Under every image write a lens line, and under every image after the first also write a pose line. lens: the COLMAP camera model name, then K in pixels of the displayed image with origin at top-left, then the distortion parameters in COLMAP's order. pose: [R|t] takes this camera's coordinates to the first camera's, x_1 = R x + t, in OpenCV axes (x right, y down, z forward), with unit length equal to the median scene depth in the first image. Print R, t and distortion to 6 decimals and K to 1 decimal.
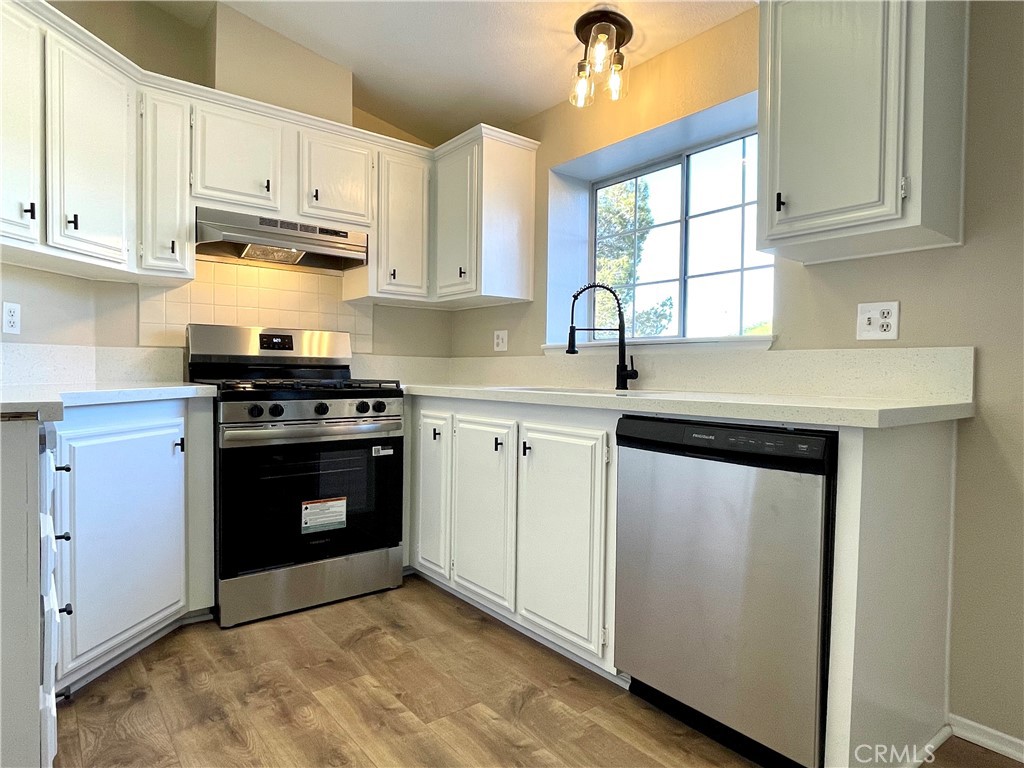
lens RADIAL K [[603.8, 0, 514.5], [0, 603.8, 383.6], [0, 0, 1]] dist [-0.007019, -0.002568]
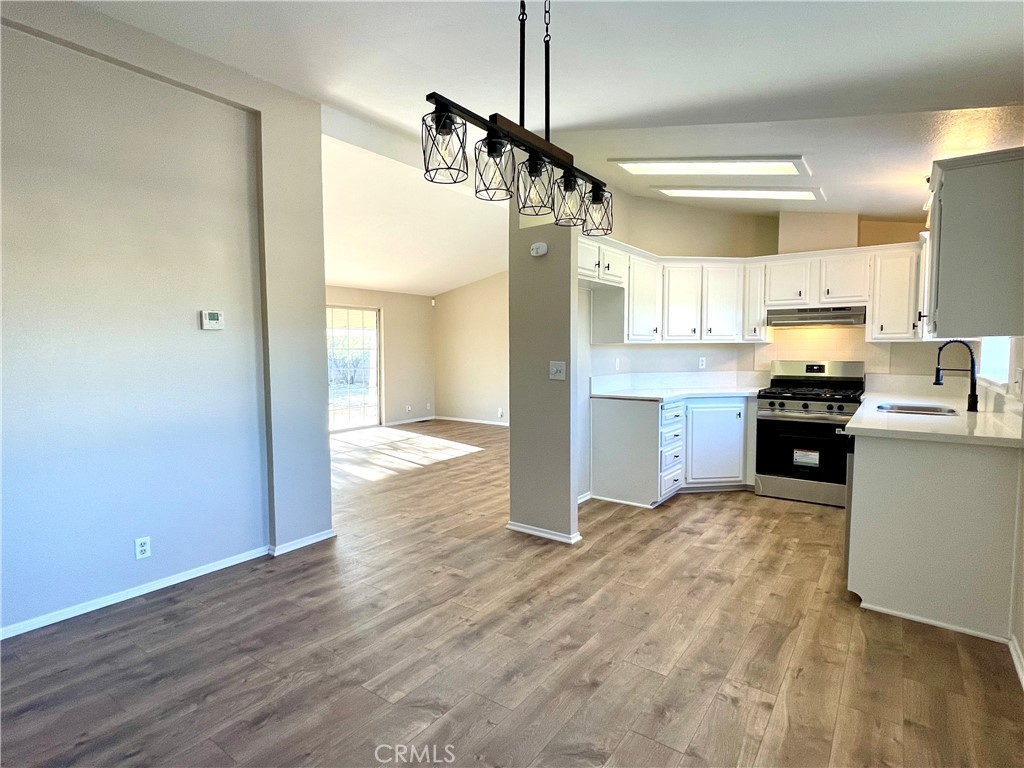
lens RADIAL K [[550.1, 0, 510.5], [0, 550.1, 381.7], [0, 0, 1]] dist [0.000687, -0.000012]
pose [[0.261849, 0.048460, -0.963891, 1.227595], [-0.013486, 0.998825, 0.046552, -0.114062], [0.965015, 0.000810, 0.262195, -0.458500]]
